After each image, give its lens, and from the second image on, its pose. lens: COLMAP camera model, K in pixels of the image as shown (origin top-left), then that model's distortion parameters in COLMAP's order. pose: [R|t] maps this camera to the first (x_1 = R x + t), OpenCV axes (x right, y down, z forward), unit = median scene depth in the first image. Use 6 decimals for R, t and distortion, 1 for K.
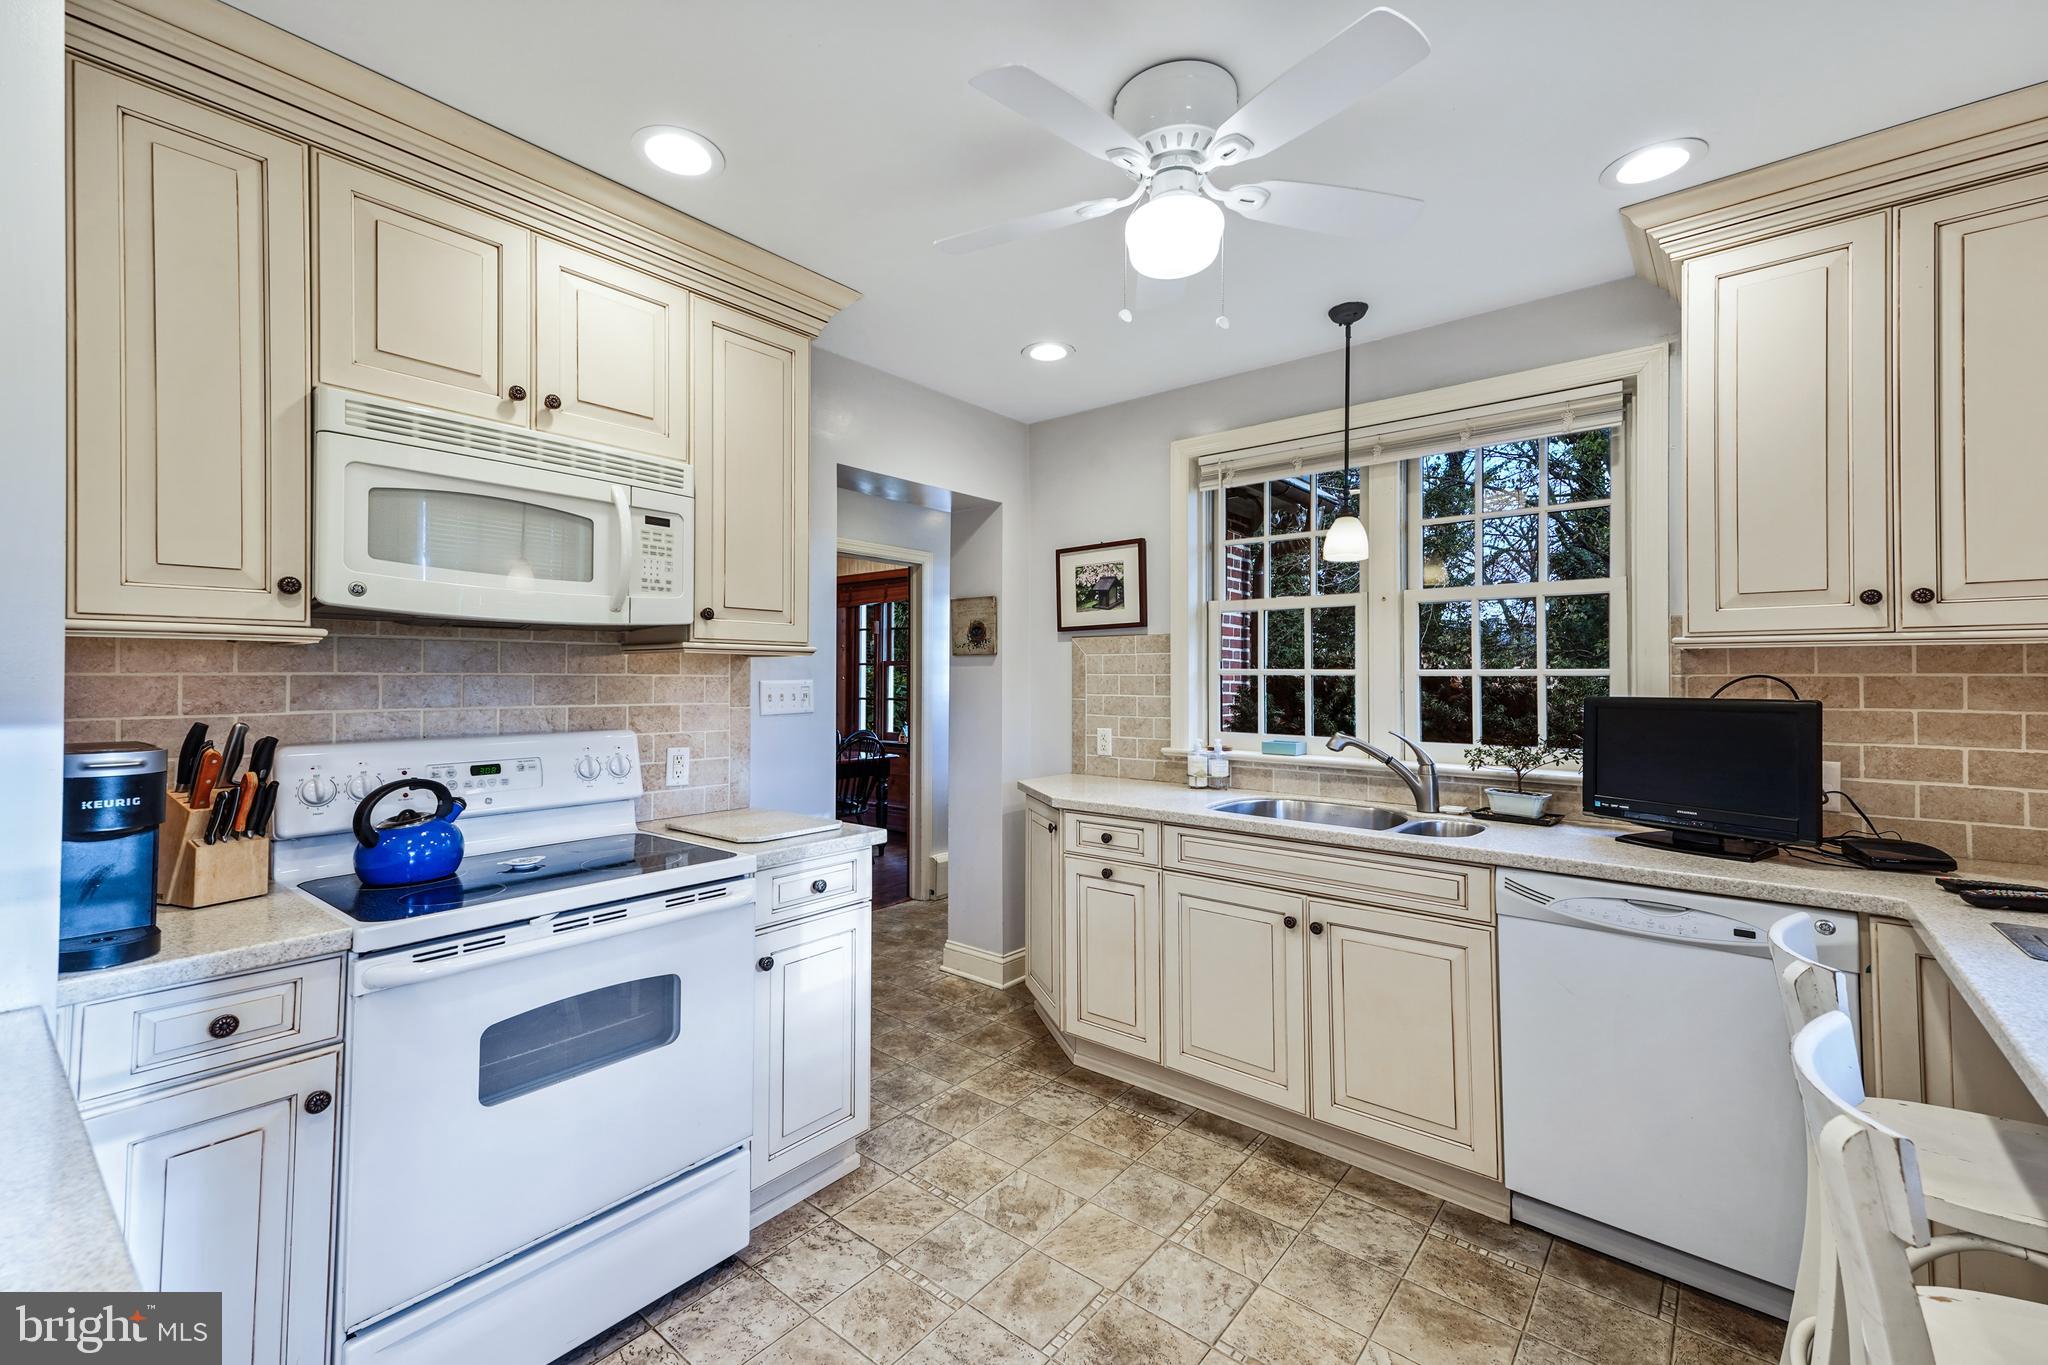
lens RADIAL K [[855.0, 0, 1024.0], [0, 855.0, 682.5], [0, 0, 1]] dist [0.001506, 0.000123]
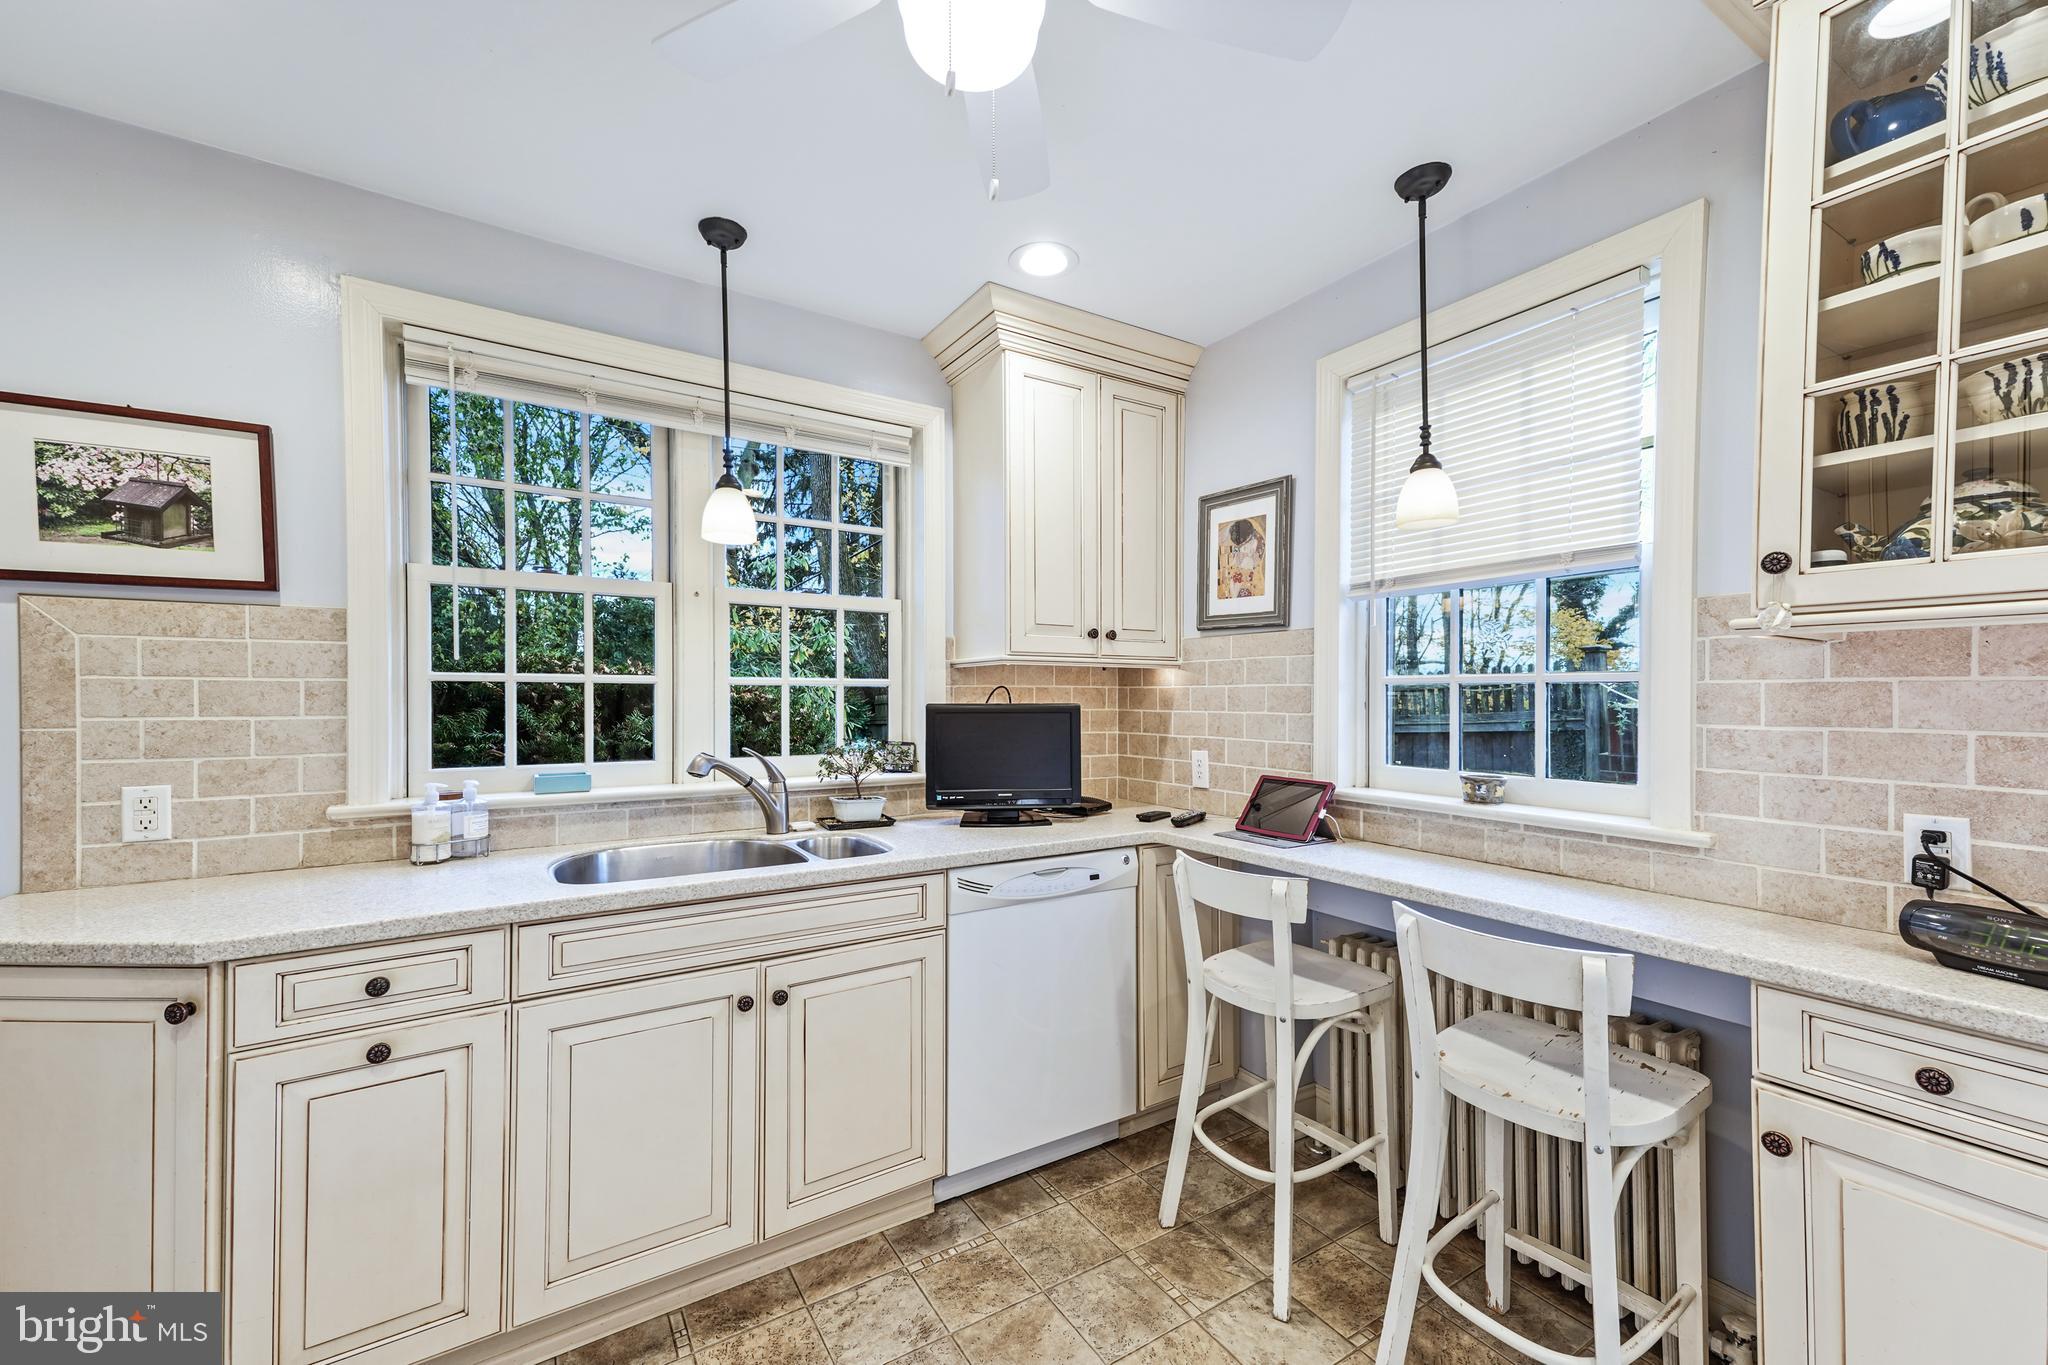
lens RADIAL K [[821.5, 0, 1027.0], [0, 821.5, 699.4], [0, 0, 1]] dist [0.032701, -0.000272]
pose [[0.304335, -0.014001, 0.952462, -0.268231], [0.000012, 0.999892, 0.014694, -0.004529], [-0.952565, -0.004460, 0.304302, 0.443878]]
